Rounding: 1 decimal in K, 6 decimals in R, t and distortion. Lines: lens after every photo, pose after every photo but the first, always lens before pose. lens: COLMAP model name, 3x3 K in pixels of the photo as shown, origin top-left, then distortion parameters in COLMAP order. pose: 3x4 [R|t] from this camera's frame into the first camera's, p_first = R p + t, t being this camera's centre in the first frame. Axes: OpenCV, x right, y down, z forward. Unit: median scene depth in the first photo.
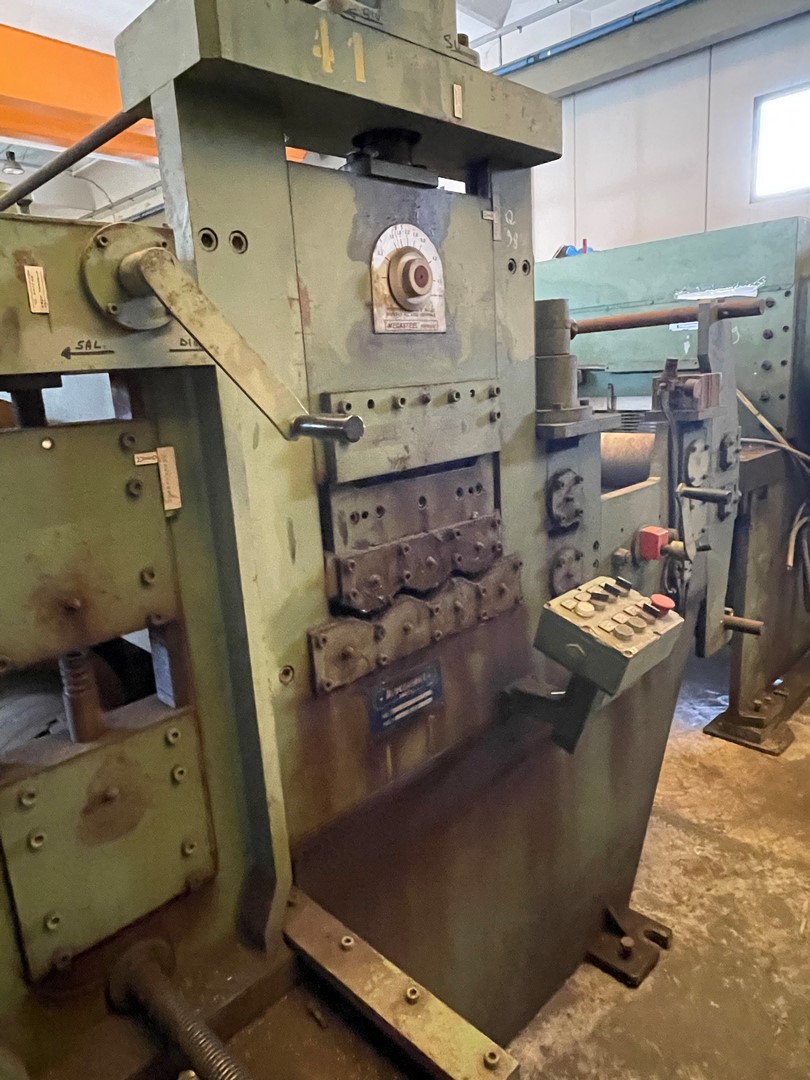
lens RADIAL K [[701.8, 0, 403.4], [0, 701.8, 533.9], [0, 0, 1]] dist [0.003829, -0.002884]
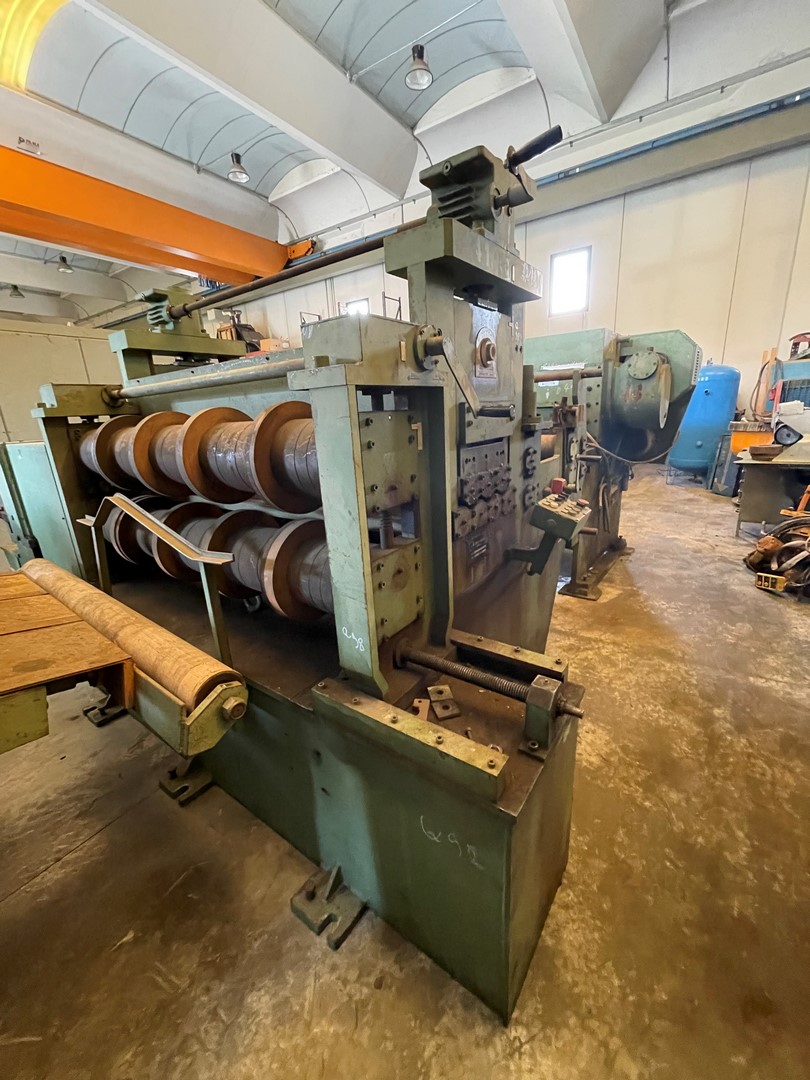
lens RADIAL K [[432.9, 0, 408.8], [0, 432.9, 537.2], [0, 0, 1]] dist [0.005079, -0.001007]
pose [[0.986622, -0.036658, 0.158848, -0.266685], [0.029318, 0.998402, 0.048308, 0.081769], [-0.160365, -0.043004, 0.986121, -0.188622]]
